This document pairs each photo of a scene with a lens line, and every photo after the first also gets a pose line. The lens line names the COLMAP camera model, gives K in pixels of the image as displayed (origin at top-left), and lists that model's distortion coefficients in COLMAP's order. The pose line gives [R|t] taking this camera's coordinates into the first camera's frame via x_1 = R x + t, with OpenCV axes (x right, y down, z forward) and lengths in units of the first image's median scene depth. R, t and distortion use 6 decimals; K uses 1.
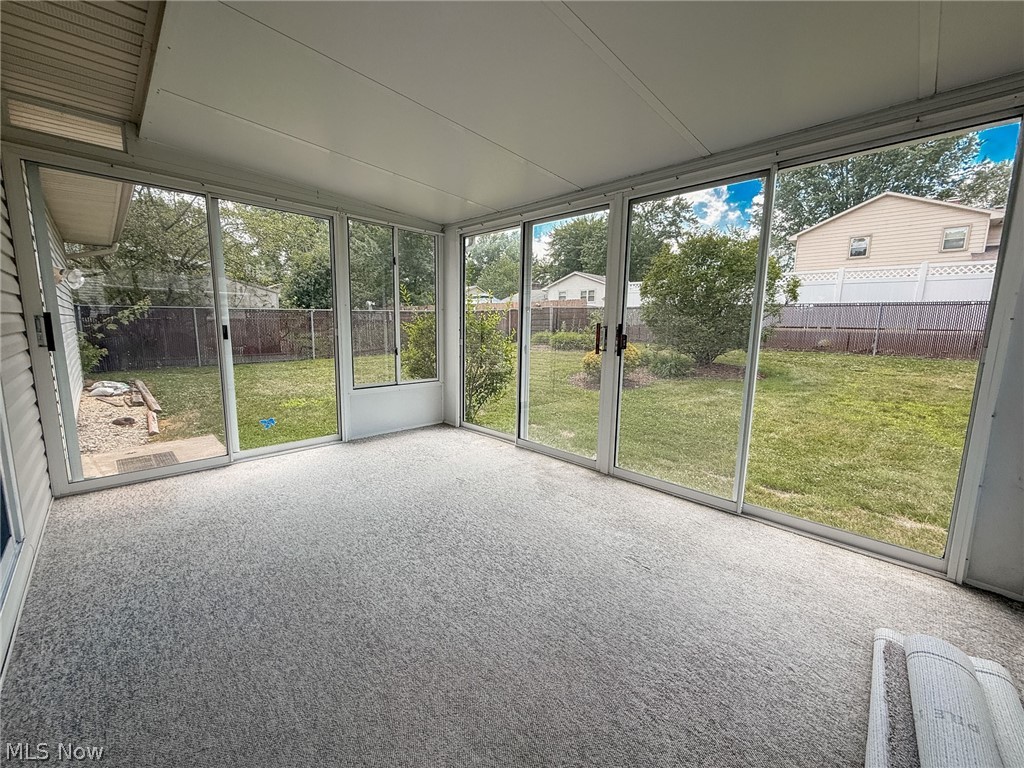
lens RADIAL K [[408.5, 0, 509.2], [0, 408.5, 383.2], [0, 0, 1]] dist [0.001641, -0.000371]
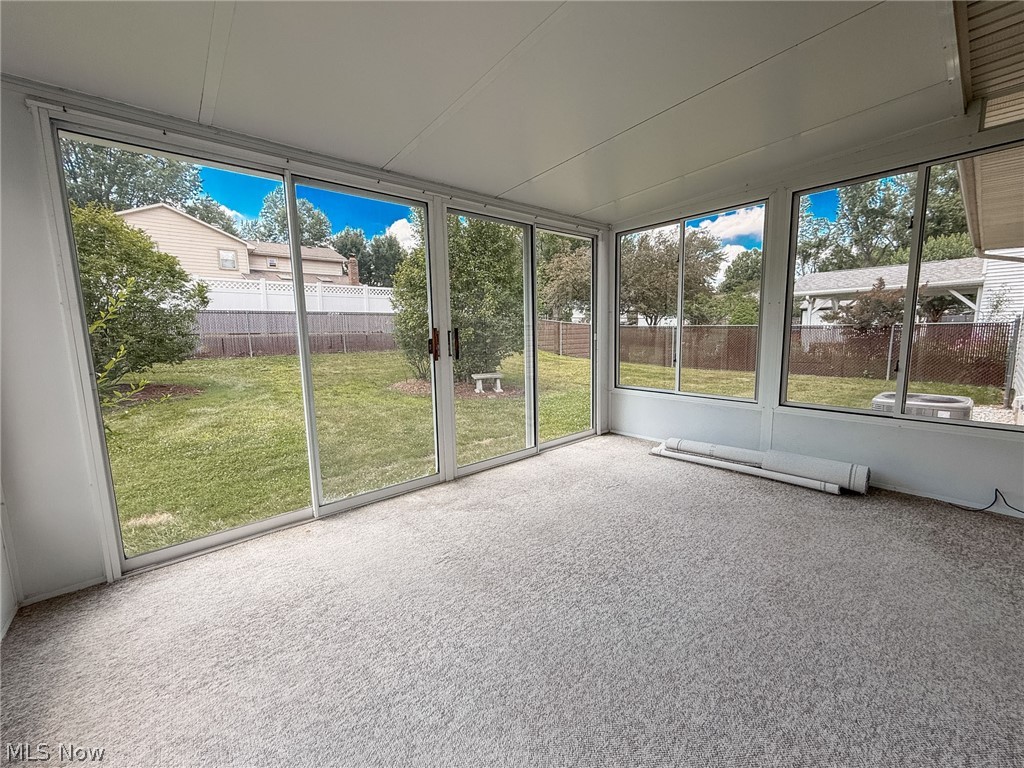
lens RADIAL K [[408.5, 0, 509.8], [0, 408.5, 381.9], [0, 0, 1]] dist [0.001641, -0.000371]
pose [[0.065038, -0.146924, 0.987007, -0.716961], [0.167276, 0.976711, 0.134369, -0.122459], [-0.983763, 0.156363, 0.088100, 0.762425]]
